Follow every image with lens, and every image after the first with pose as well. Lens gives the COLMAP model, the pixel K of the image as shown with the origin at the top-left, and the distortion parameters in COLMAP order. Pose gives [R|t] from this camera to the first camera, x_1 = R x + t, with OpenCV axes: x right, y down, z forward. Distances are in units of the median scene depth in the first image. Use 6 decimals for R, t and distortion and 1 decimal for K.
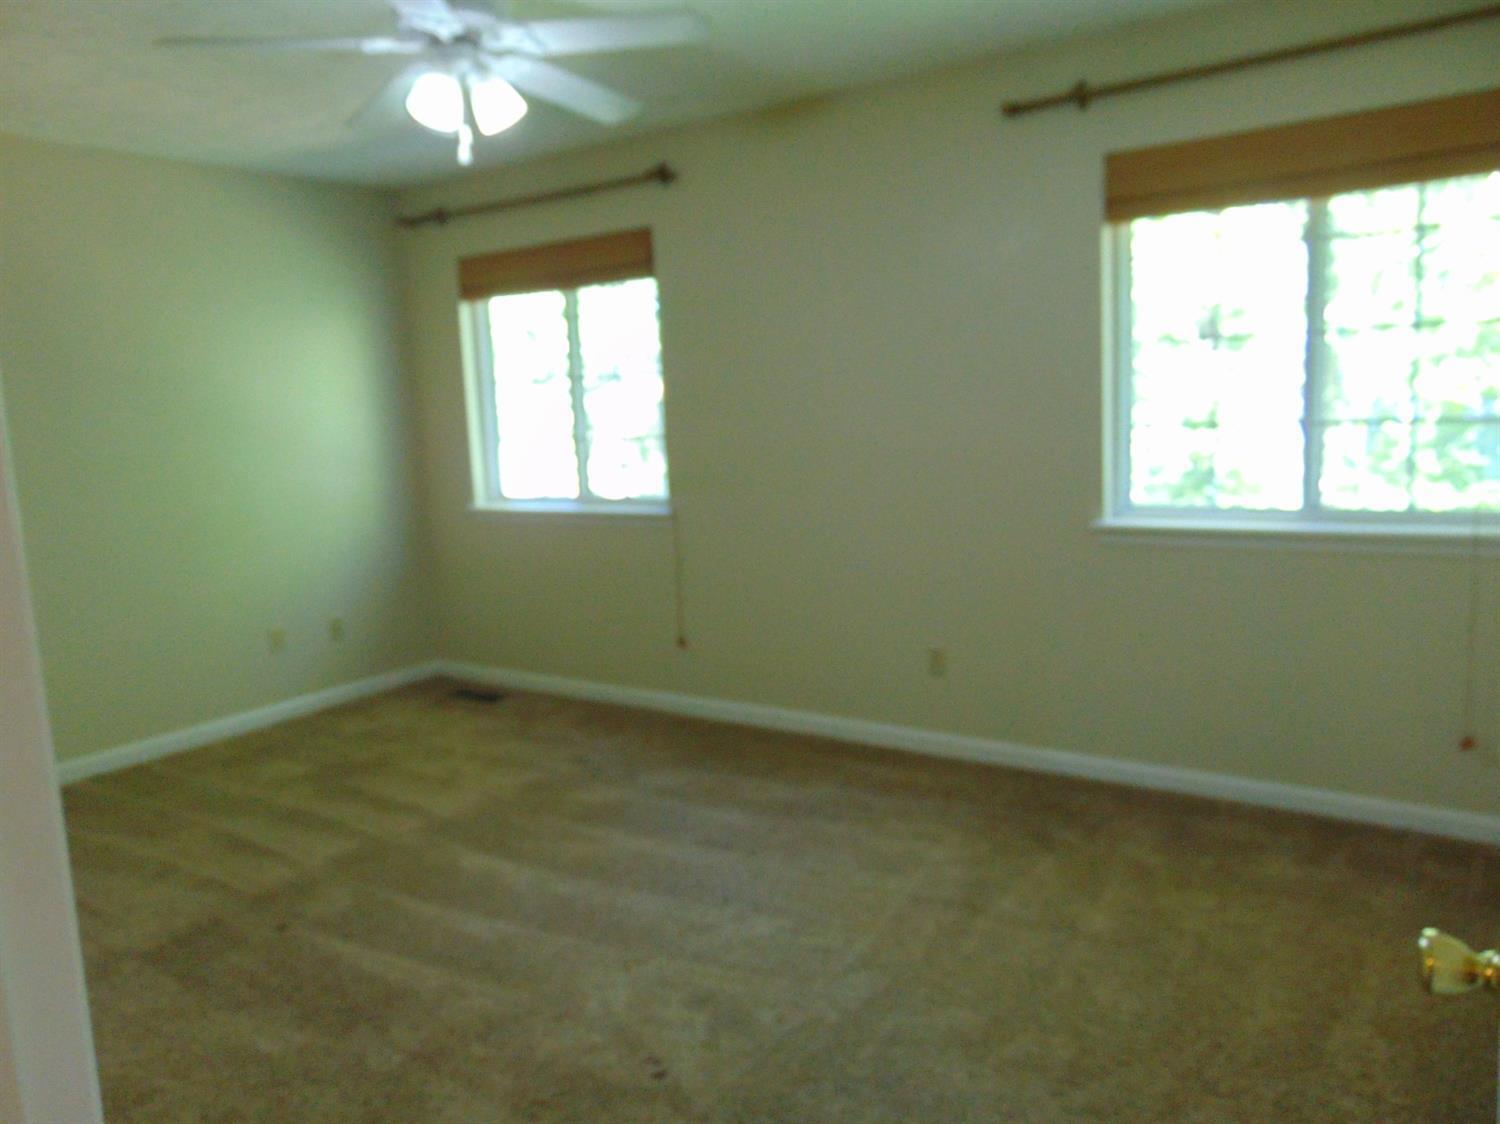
lens RADIAL K [[1126.0, 0, 744.3], [0, 1126.0, 557.2], [0, 0, 1]] dist [-0.040447, 0.072974]
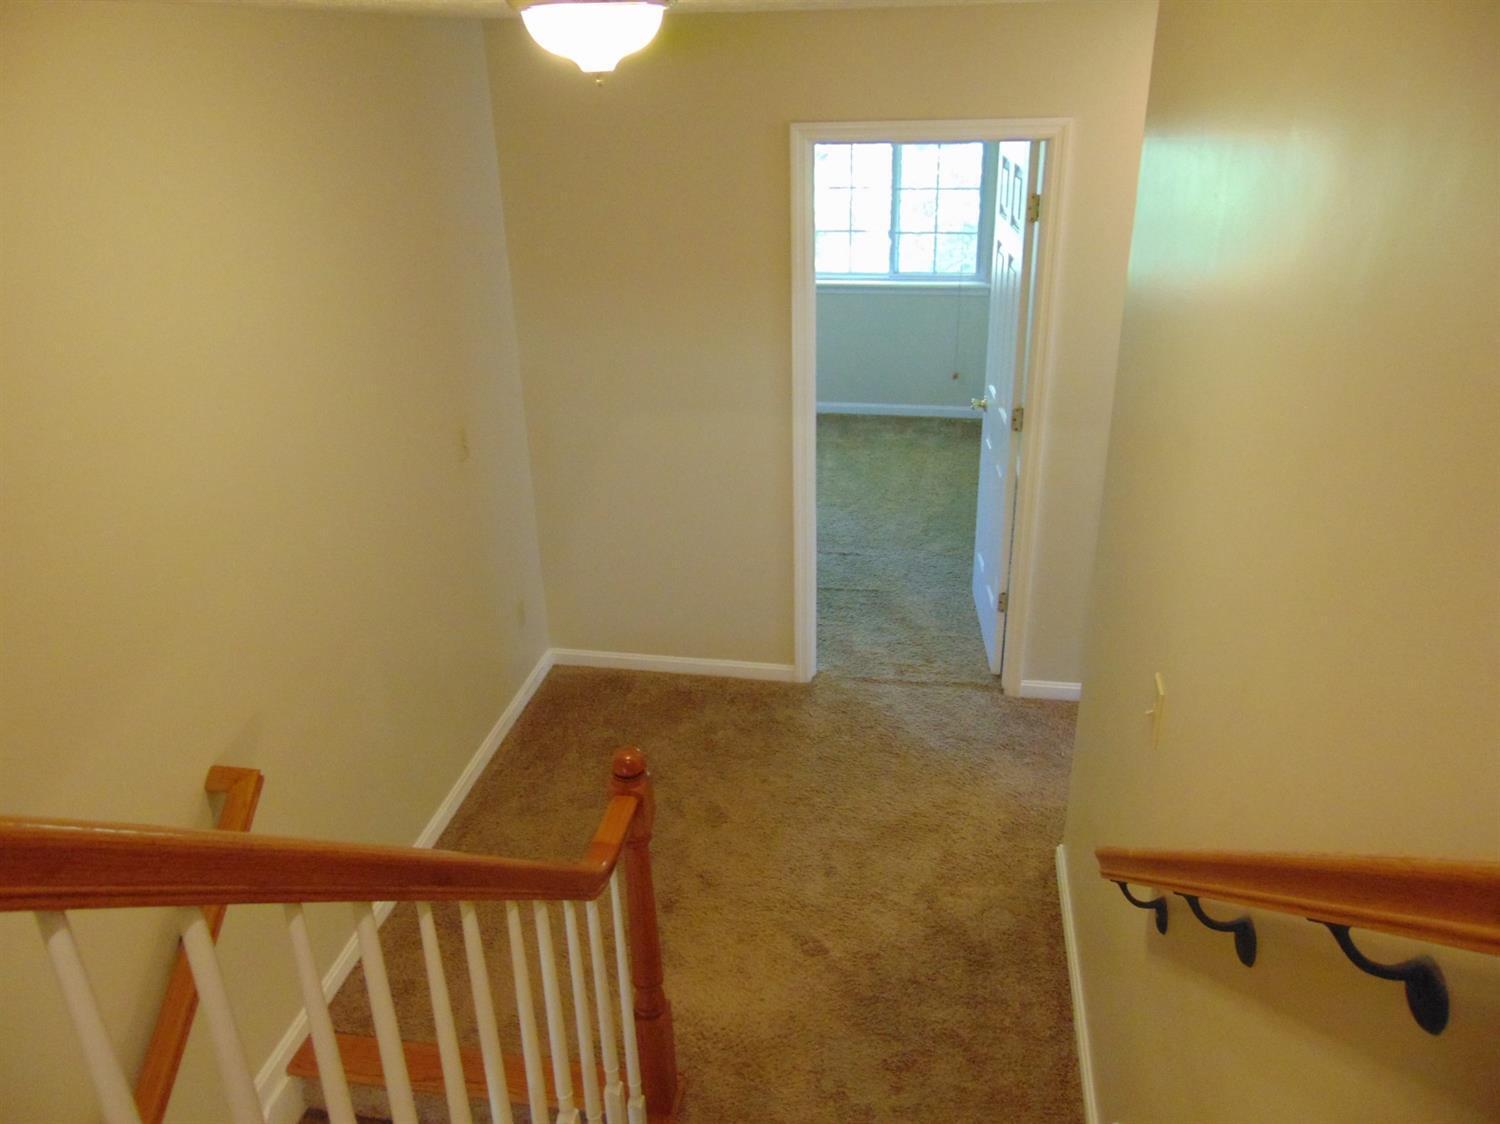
lens RADIAL K [[1126.0, 0, 744.3], [0, 1126.0, 557.2], [0, 0, 1]] dist [-0.040447, 0.072974]
pose [[0.908064, -0.153111, 0.389842, -0.724129], [0.044118, 0.960574, 0.274502, -0.133958], [-0.416502, -0.232066, 0.879017, -0.961766]]
